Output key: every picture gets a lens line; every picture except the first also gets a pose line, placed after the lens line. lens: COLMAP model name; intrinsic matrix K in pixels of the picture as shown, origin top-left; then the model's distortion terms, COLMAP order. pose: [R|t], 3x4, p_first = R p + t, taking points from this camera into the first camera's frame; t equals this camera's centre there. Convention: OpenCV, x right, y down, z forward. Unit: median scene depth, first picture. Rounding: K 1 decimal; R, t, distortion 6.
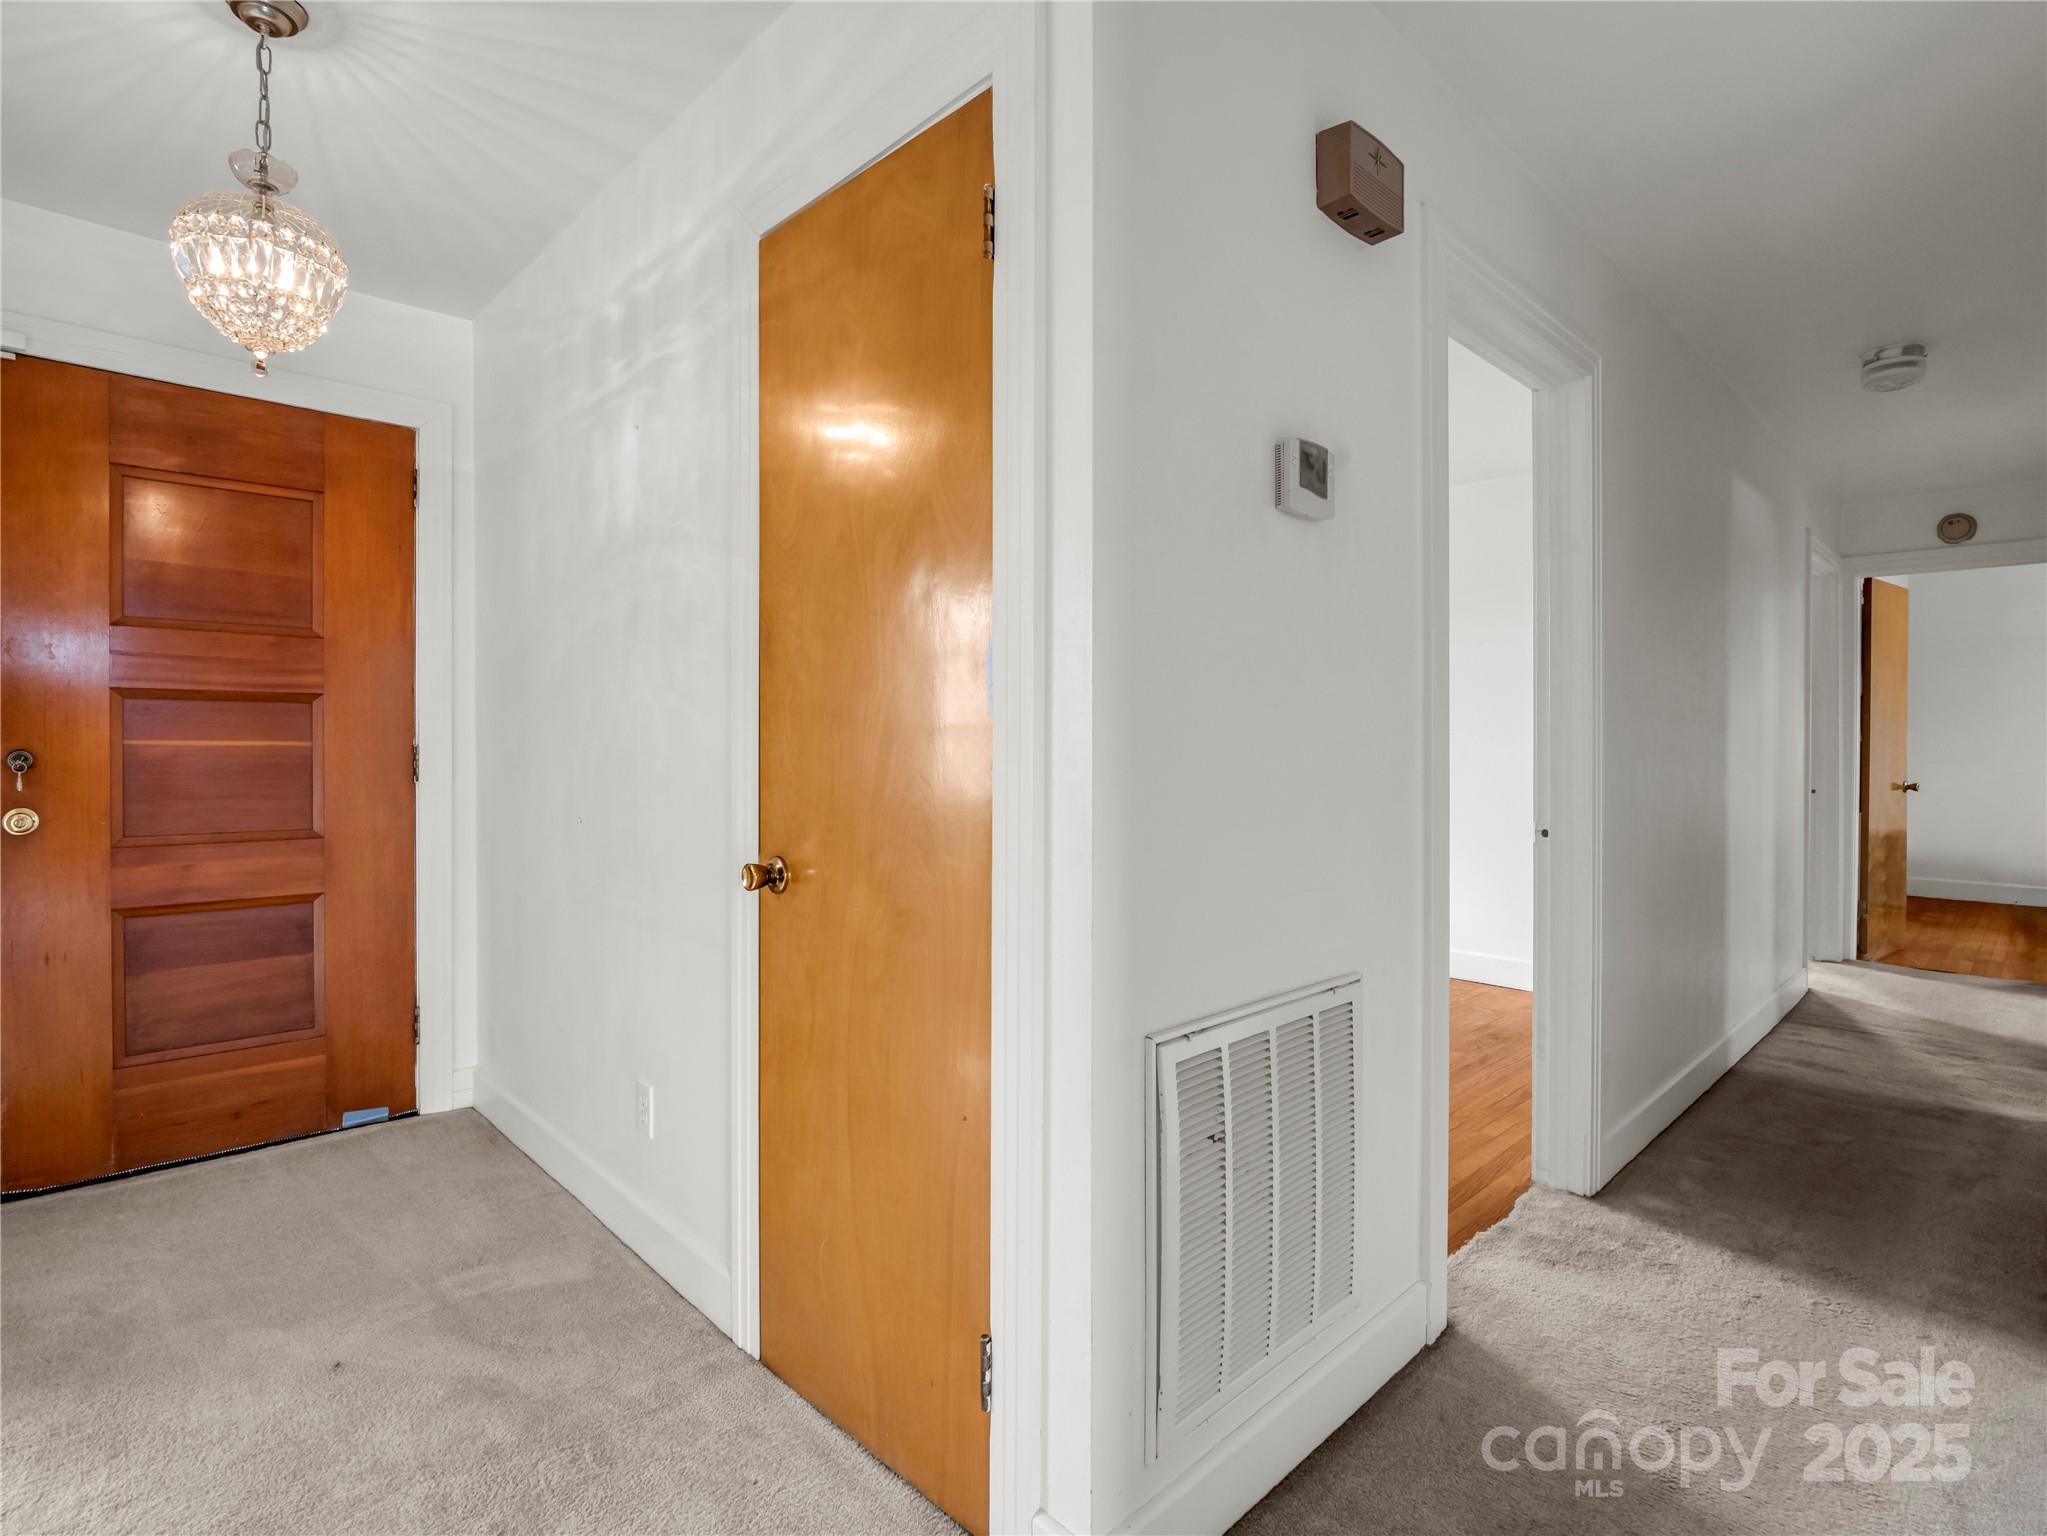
lens RADIAL K [[1024.7, 0, 1019.0], [0, 1024.7, 759.0], [0, 0, 1]] dist [-0.016078, -0.000367]
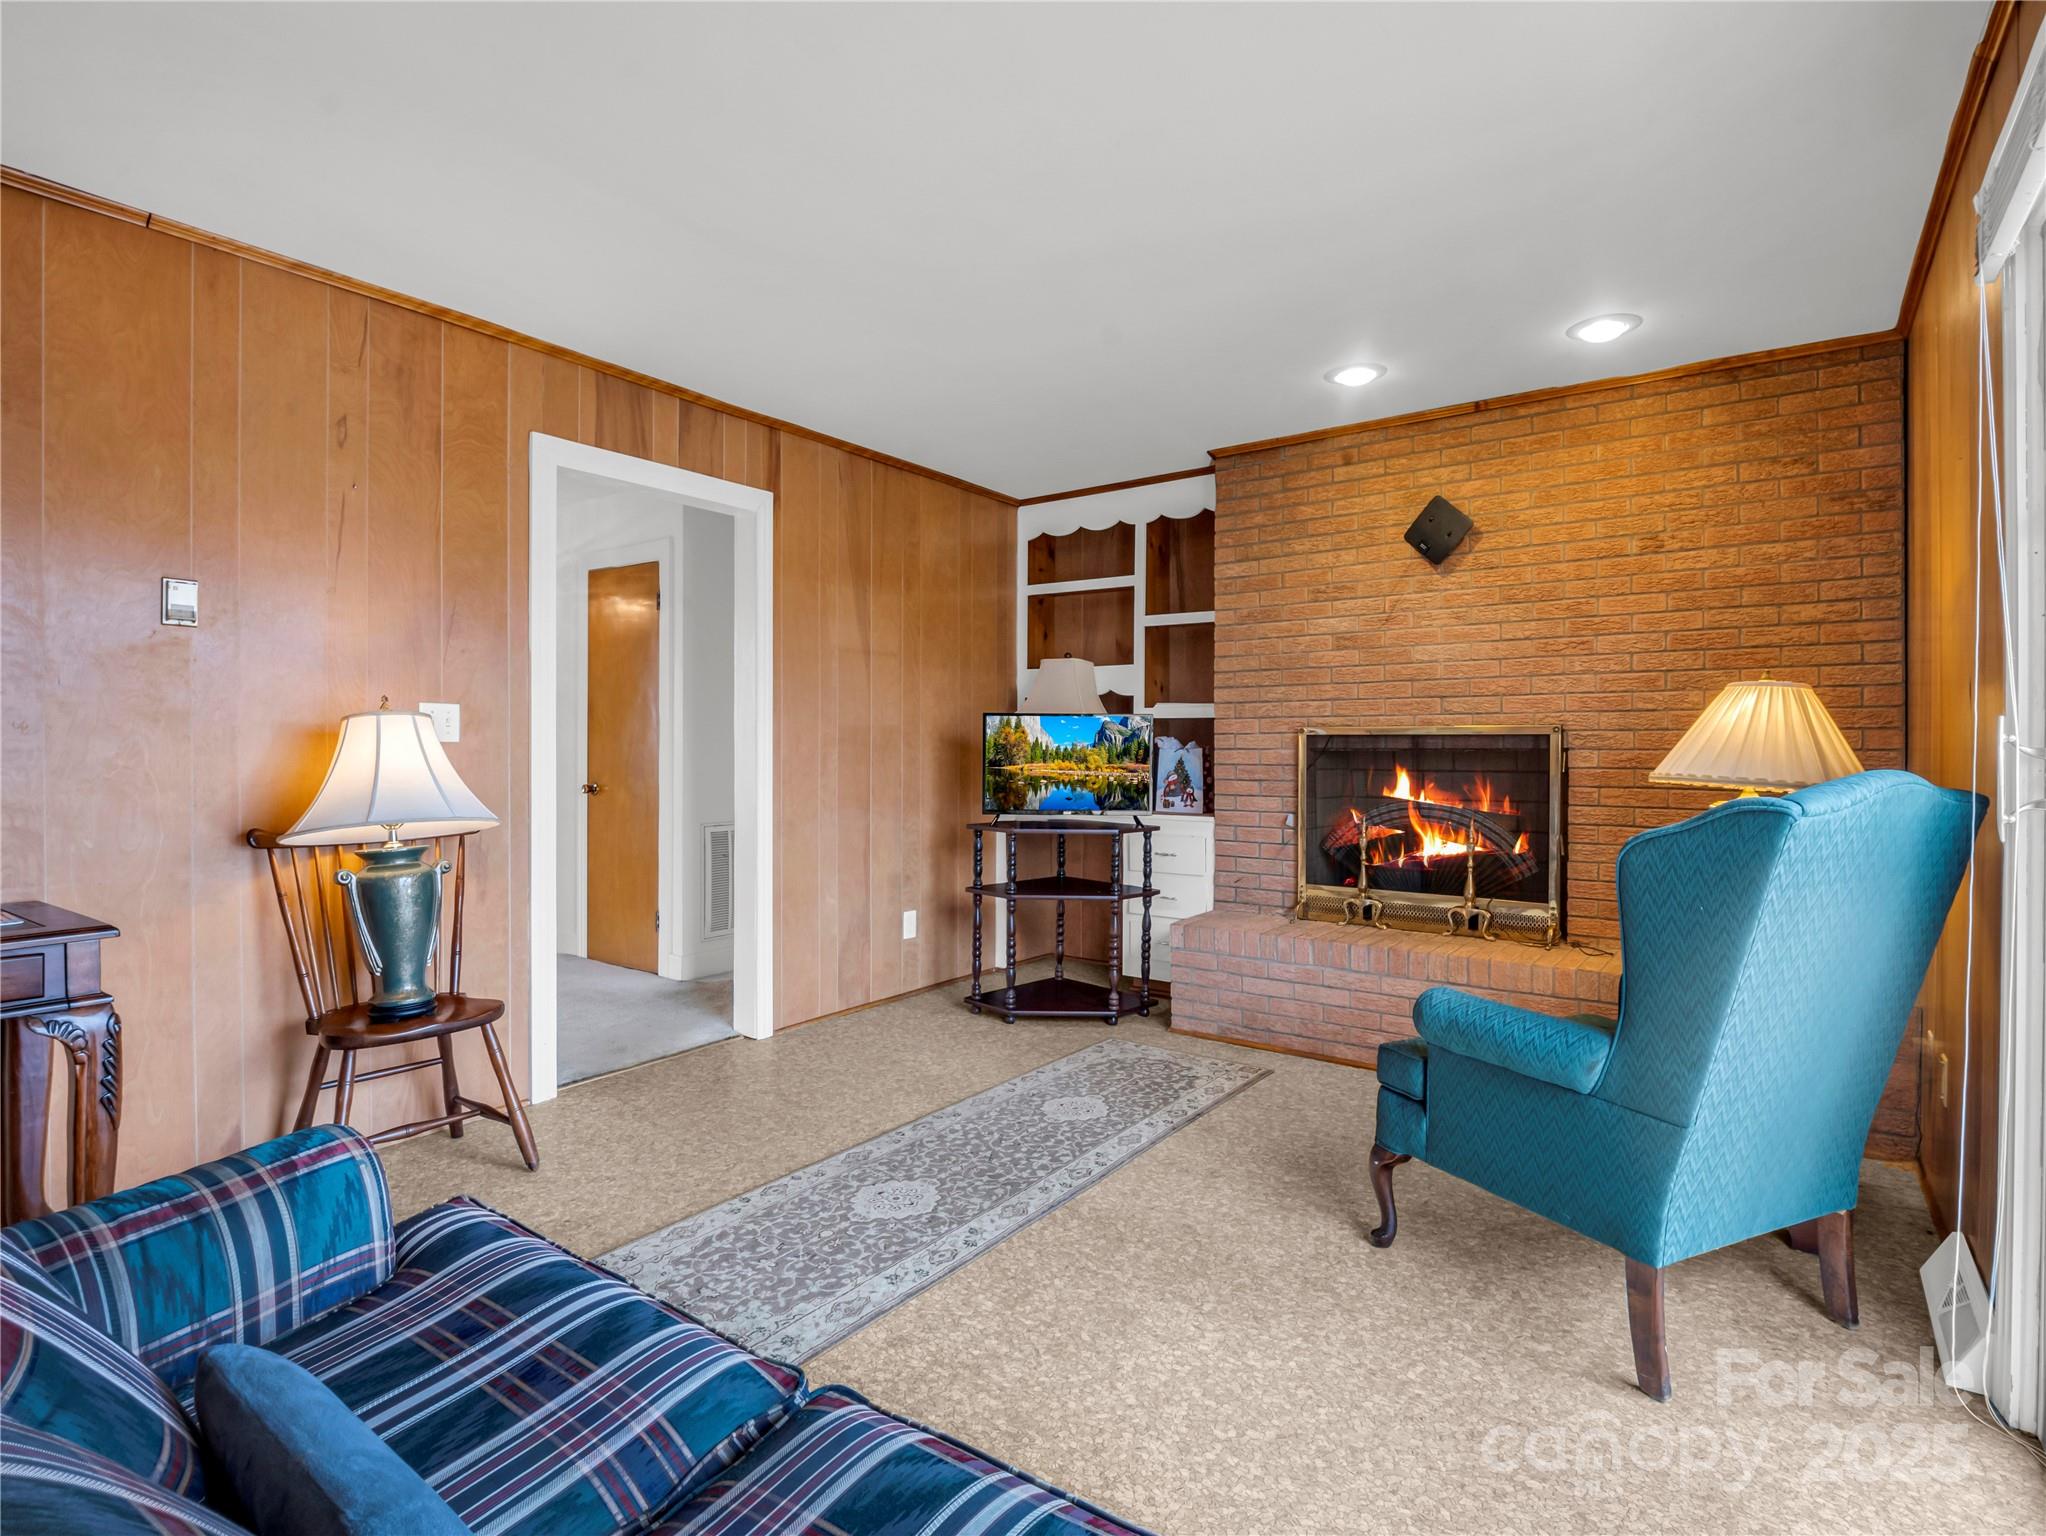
lens RADIAL K [[1024.2, 0, 1012.6], [0, 1024.2, 760.3], [0, 0, 1]] dist [-0.016078, -0.000367]
pose [[0.986409, 0.000143, 0.164308, 0.466495], [0.000428, 0.999994, -0.003441, 0.043683], [-0.164307, 0.003465, 0.986403, -2.091399]]
